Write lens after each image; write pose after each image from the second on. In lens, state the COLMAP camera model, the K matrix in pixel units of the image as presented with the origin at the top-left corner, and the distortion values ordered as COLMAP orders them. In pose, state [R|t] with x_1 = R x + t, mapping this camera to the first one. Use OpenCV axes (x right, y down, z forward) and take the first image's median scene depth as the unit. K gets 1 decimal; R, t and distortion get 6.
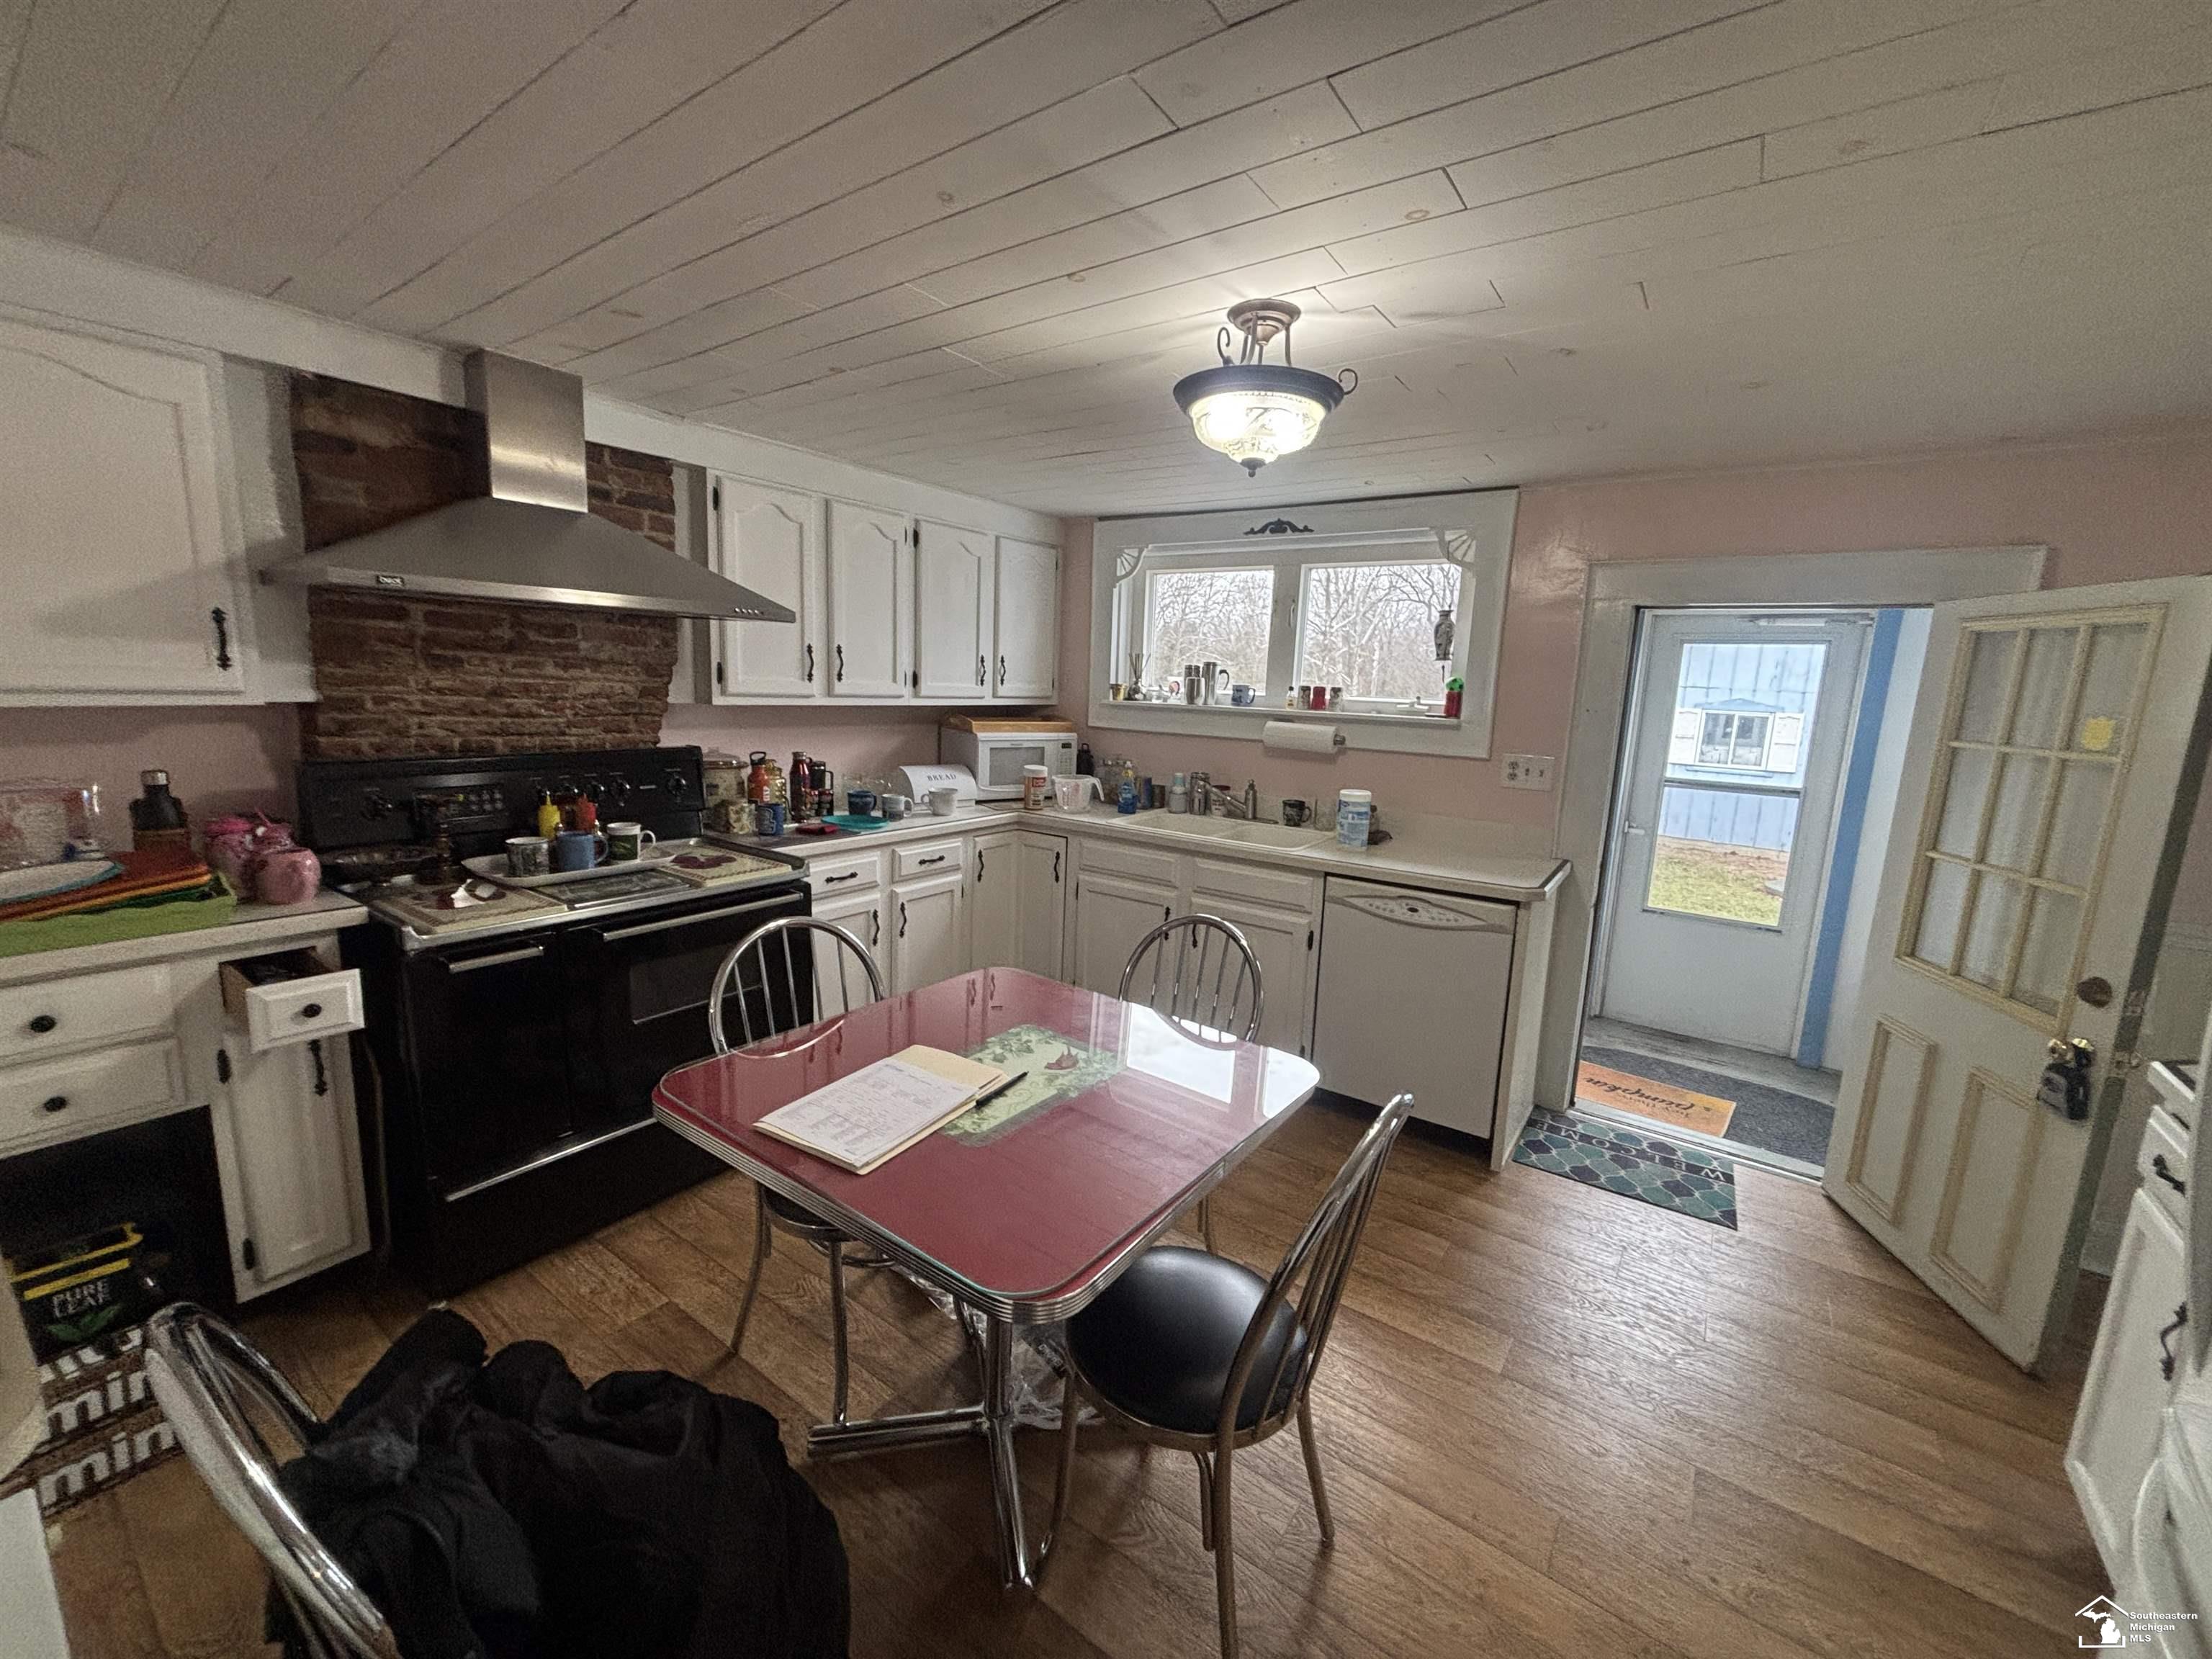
lens RADIAL K [[894.1, 0, 1106.0], [0, 894.1, 829.5], [0, 0, 1]] dist [0.000636, -0.000192]
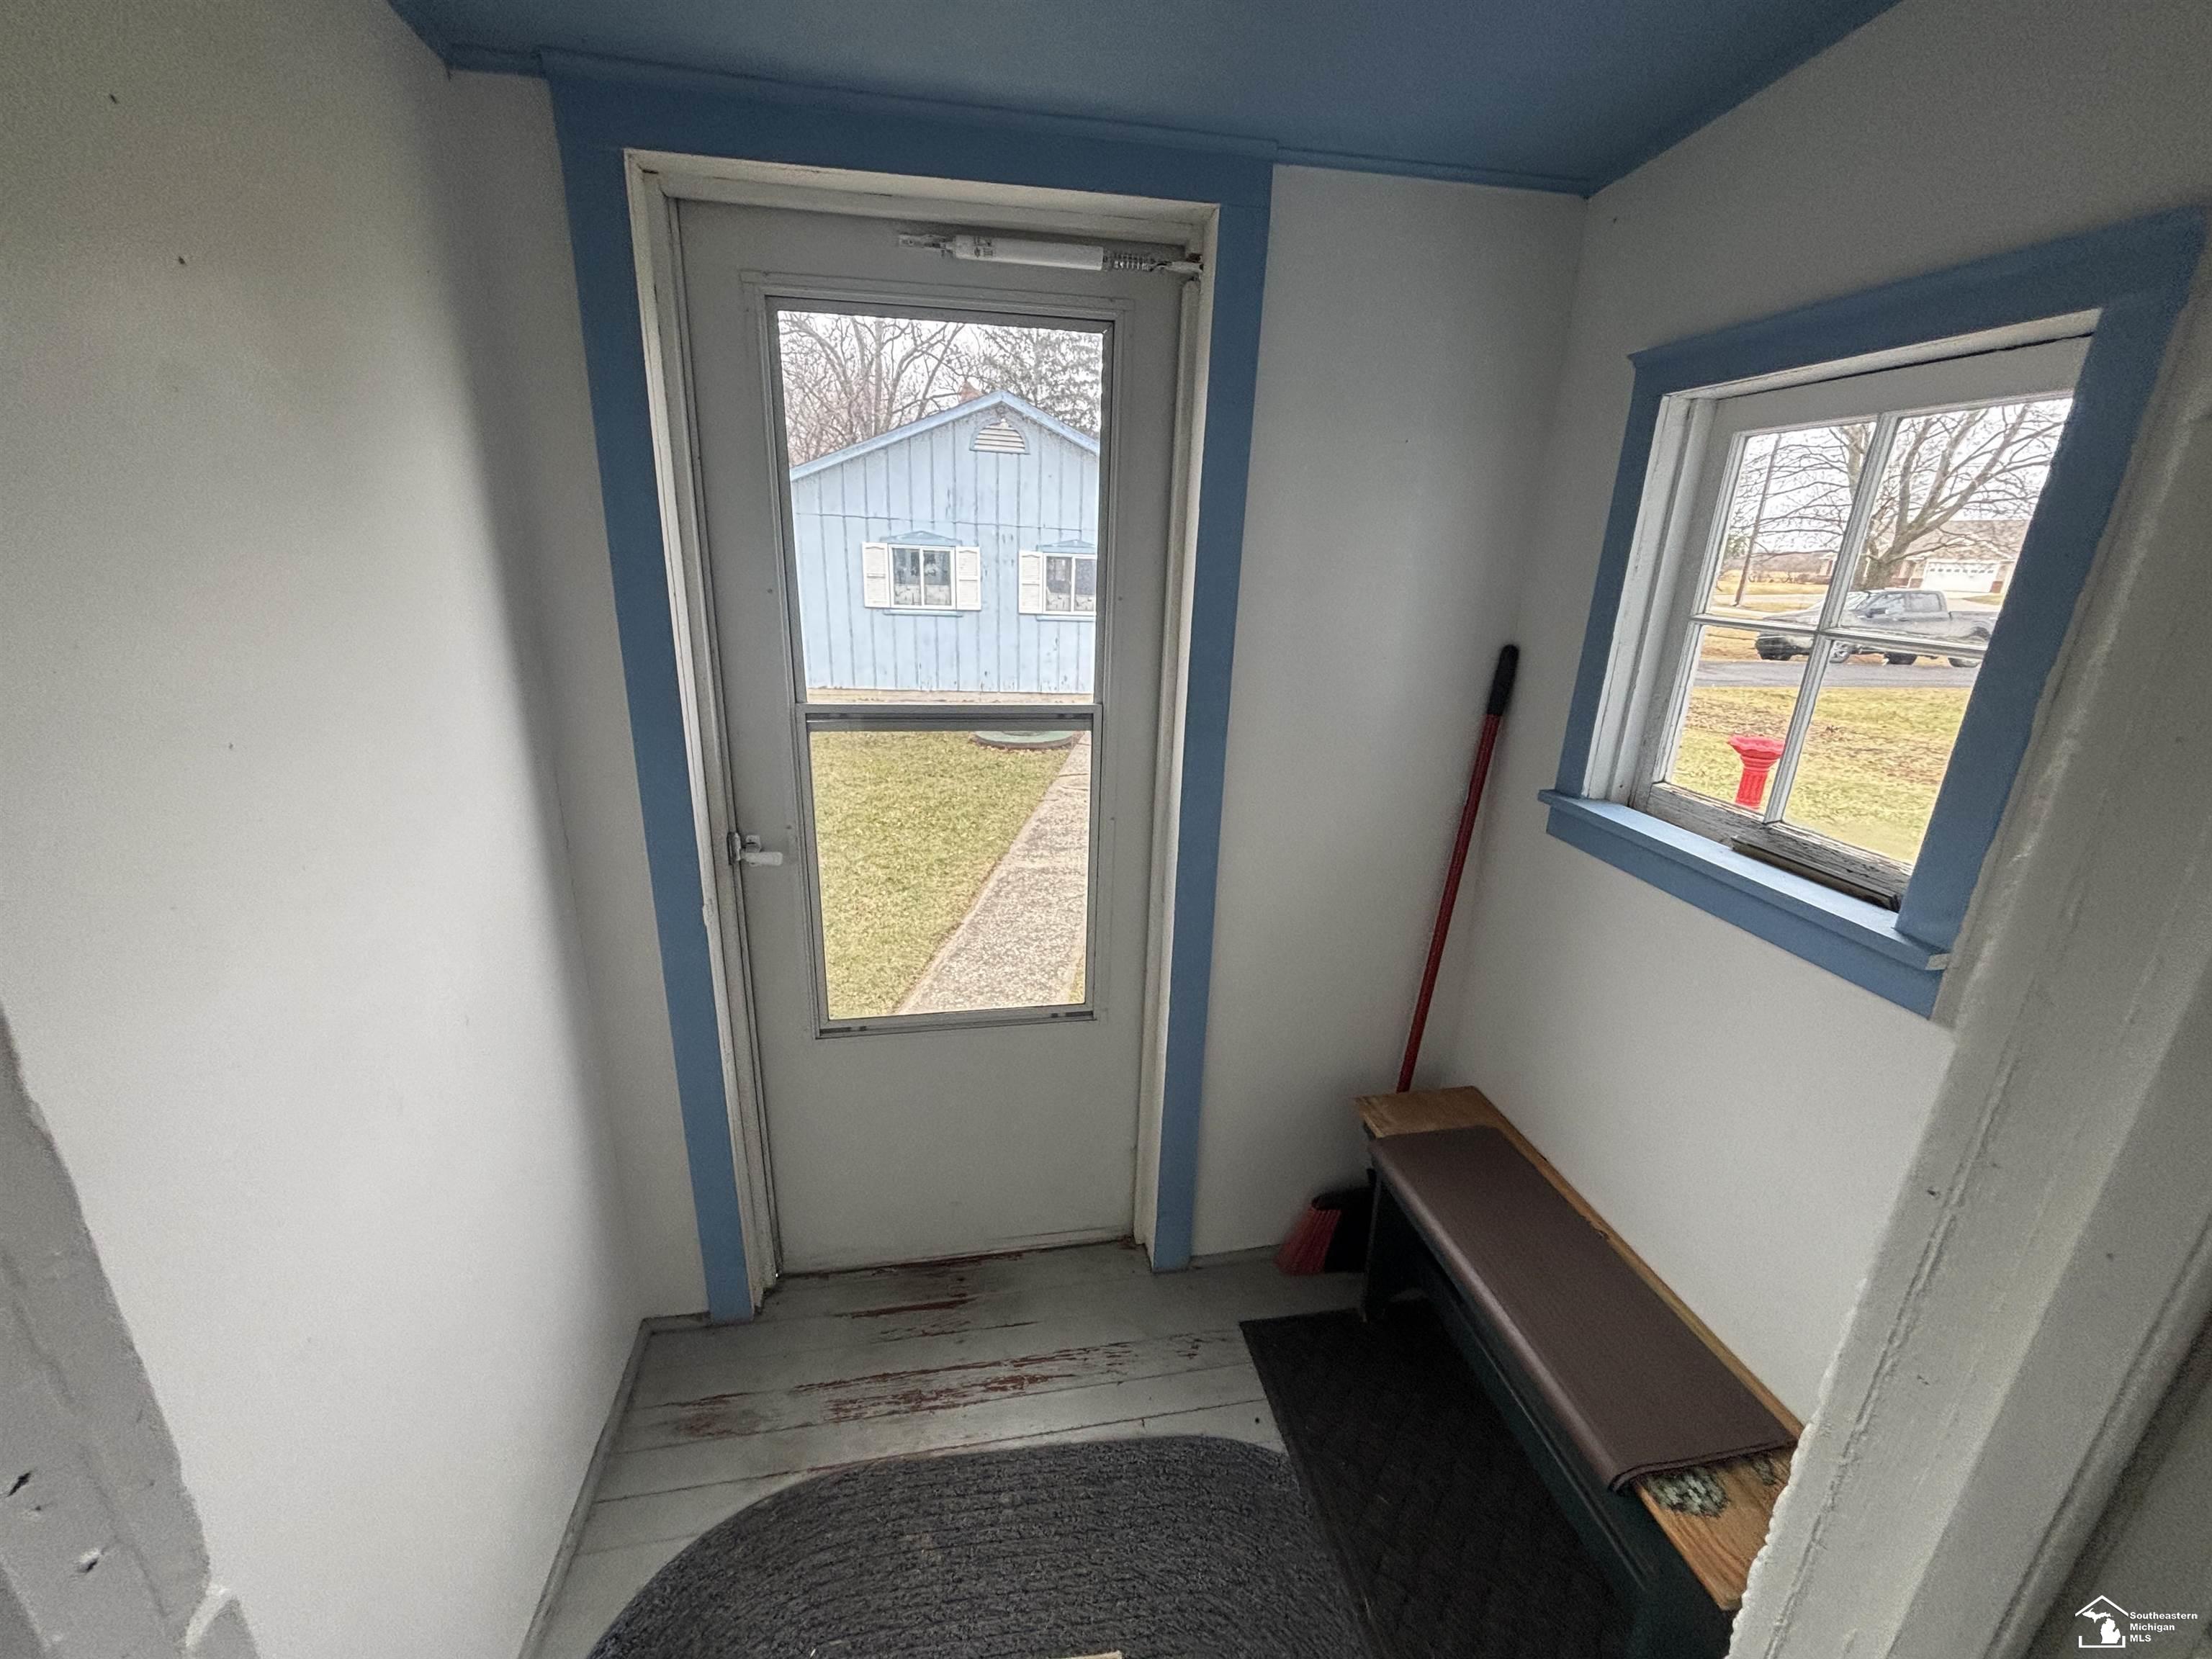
lens RADIAL K [[894.1, 0, 1106.0], [0, 894.1, 829.5], [0, 0, 1]] dist [0.000636, -0.000192]
pose [[0.690623, -0.231939, 0.685014, 0.148678], [0.114361, 0.970285, 0.213232, -0.024804], [-0.714115, -0.068924, 0.696627, 0.216484]]
